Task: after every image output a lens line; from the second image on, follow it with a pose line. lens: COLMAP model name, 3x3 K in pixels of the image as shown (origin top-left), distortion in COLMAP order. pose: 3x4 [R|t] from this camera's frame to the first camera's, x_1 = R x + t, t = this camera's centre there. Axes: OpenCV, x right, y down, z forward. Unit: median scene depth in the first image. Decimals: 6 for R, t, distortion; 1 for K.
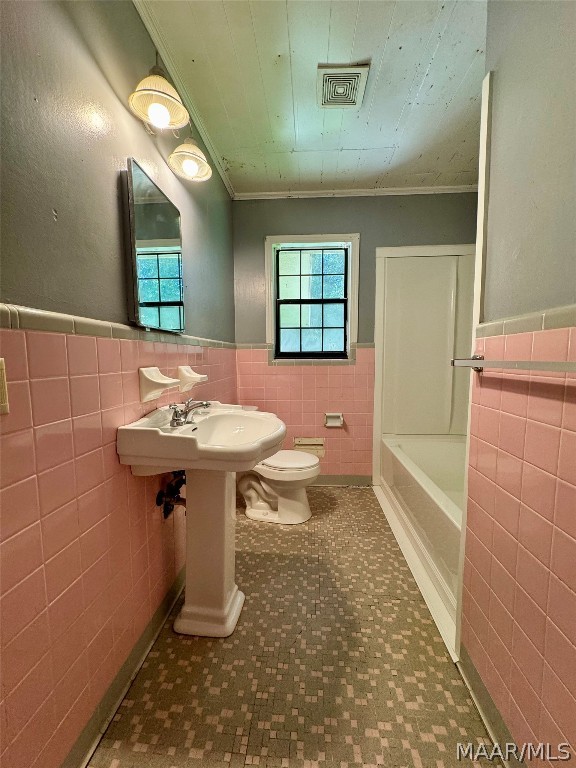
lens RADIAL K [[309.3, 0, 287.0], [0, 309.3, 384.8], [0, 0, 1]] dist [-0.002521, 0.001161]
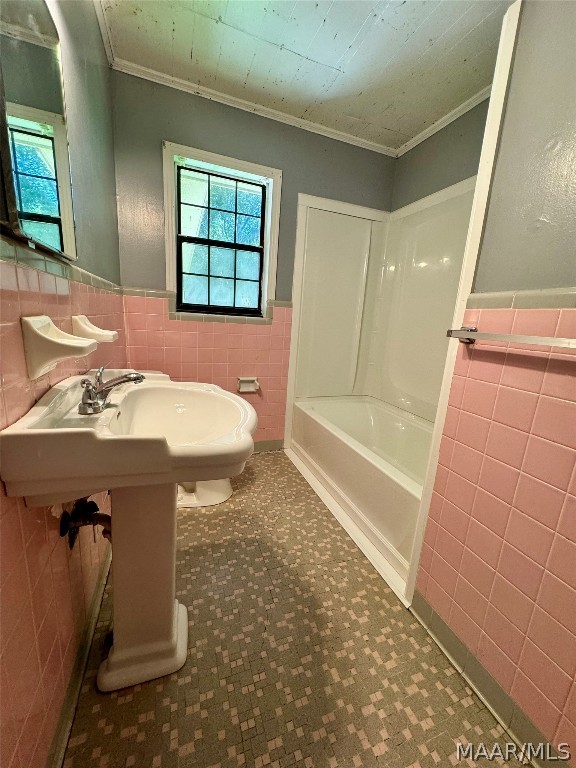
lens RADIAL K [[309.3, 0, 290.1], [0, 309.3, 385.4], [0, 0, 1]] dist [-0.002521, 0.001161]
pose [[0.905319, -0.029174, 0.423729, -0.222550], [-0.030113, 0.990719, 0.132550, -0.016684], [-0.423663, -0.132760, 0.896038, 0.233996]]
